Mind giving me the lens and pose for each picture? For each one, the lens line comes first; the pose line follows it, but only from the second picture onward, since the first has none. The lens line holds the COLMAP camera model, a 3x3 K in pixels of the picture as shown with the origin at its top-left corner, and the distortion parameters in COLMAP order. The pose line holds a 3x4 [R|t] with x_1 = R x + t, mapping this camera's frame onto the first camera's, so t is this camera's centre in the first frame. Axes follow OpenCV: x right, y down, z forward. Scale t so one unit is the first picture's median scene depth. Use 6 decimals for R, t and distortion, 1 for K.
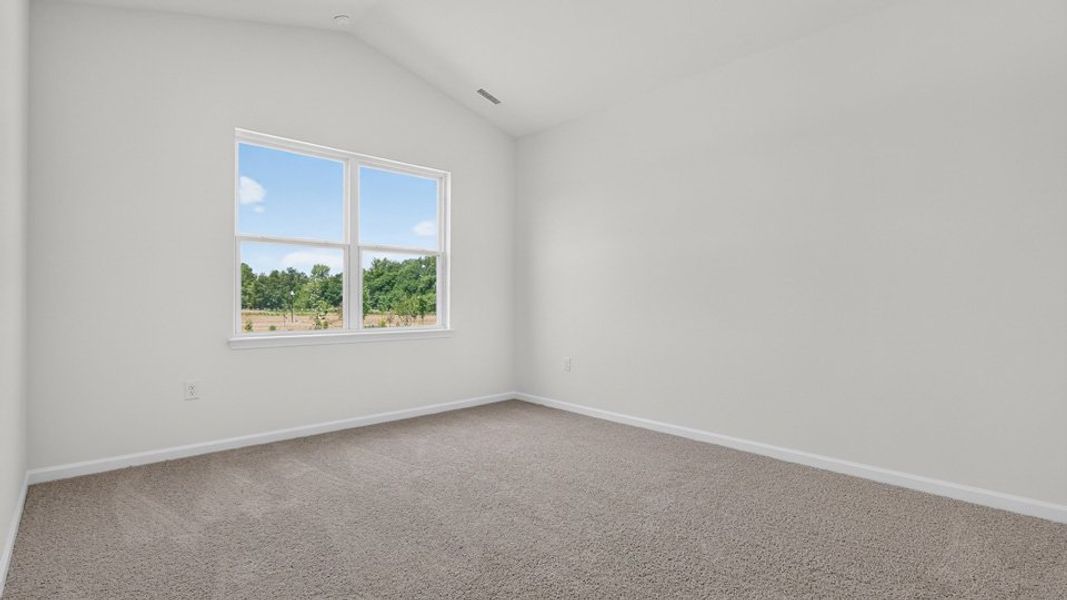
lens RADIAL K [[498.7, 0, 528.1], [0, 498.7, 298.8], [0, 0, 1]] dist [-0.004477, 0.000176]
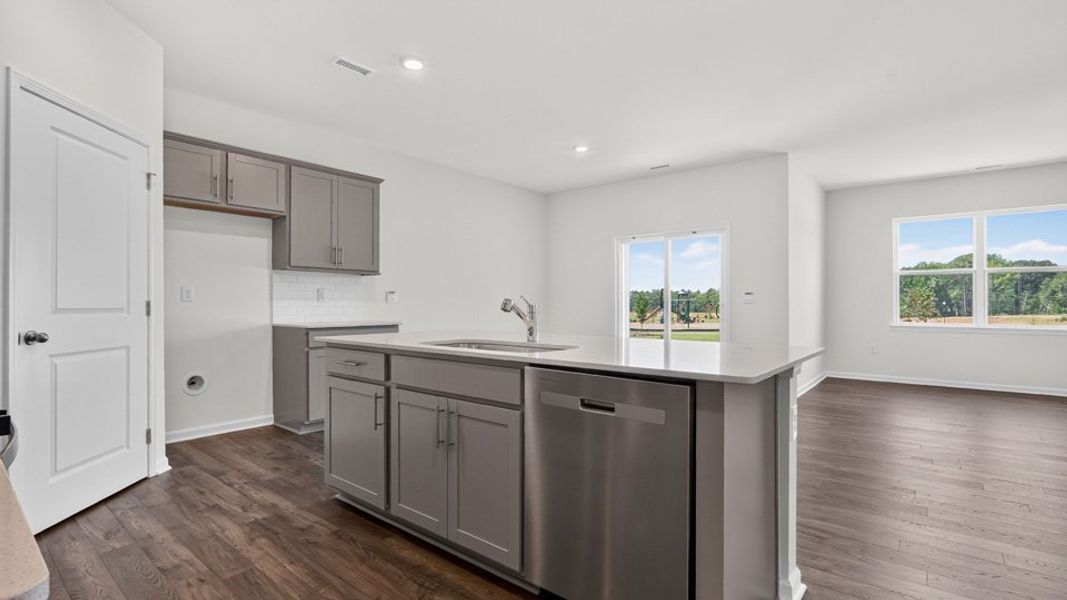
lens RADIAL K [[498.7, 0, 528.1], [0, 498.7, 298.8], [0, 0, 1]] dist [-0.004477, 0.000176]
pose [[0.117777, -0.012245, -0.992965, 0.867412], [0.004613, 0.999920, -0.011784, -0.006220], [0.993029, -0.003193, 0.117824, -0.506526]]
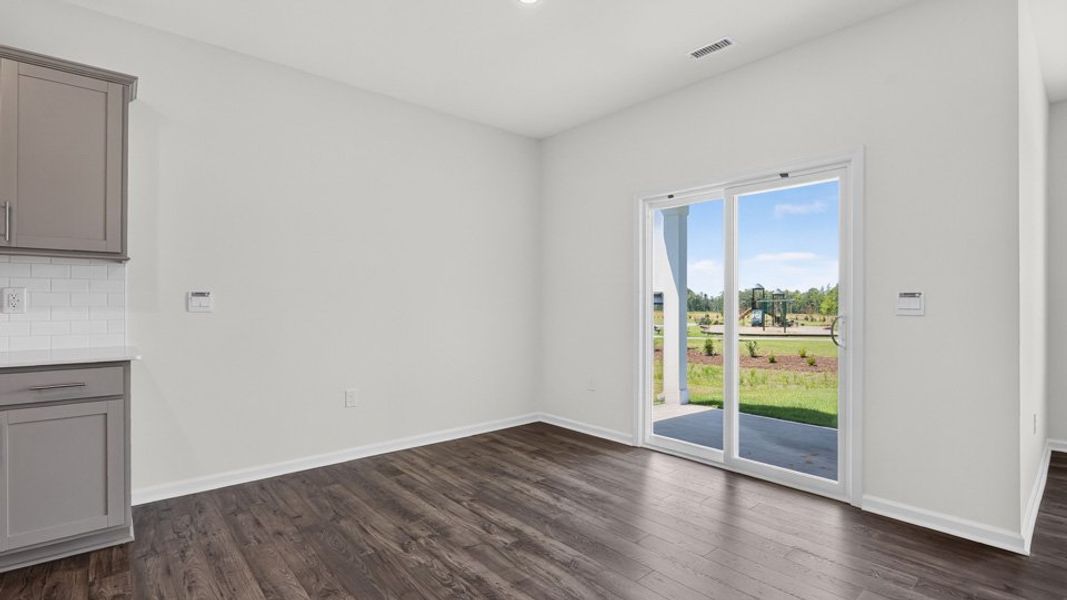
lens RADIAL K [[495.1, 0, 527.0], [0, 495.1, 303.1], [0, 0, 1]] dist [-0.003002, 0.000192]
pose [[-0.053155, -0.002659, -0.998583, 0.306963], [0.000355, 0.999996, -0.002682, -0.022113], [0.998586, -0.000497, -0.053154, -0.228667]]
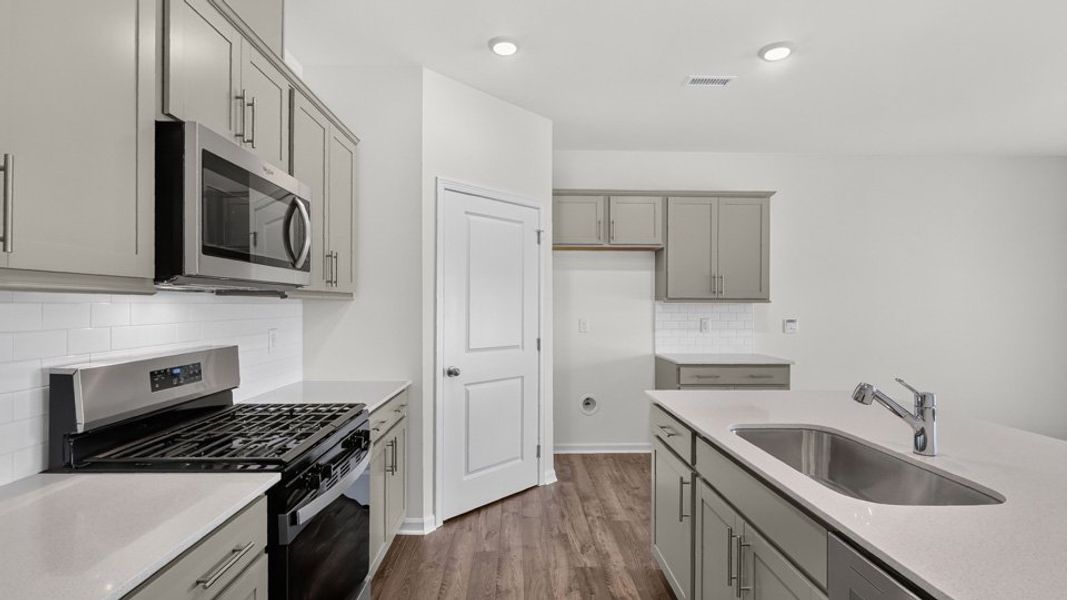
lens RADIAL K [[495.1, 0, 527.0], [0, 495.1, 303.1], [0, 0, 1]] dist [-0.003002, 0.000192]
pose [[-0.672358, -0.008843, -0.740174, 0.750101], [-0.002584, 0.999951, -0.009599, -0.060077], [0.740222, -0.004542, -0.672347, -0.415919]]
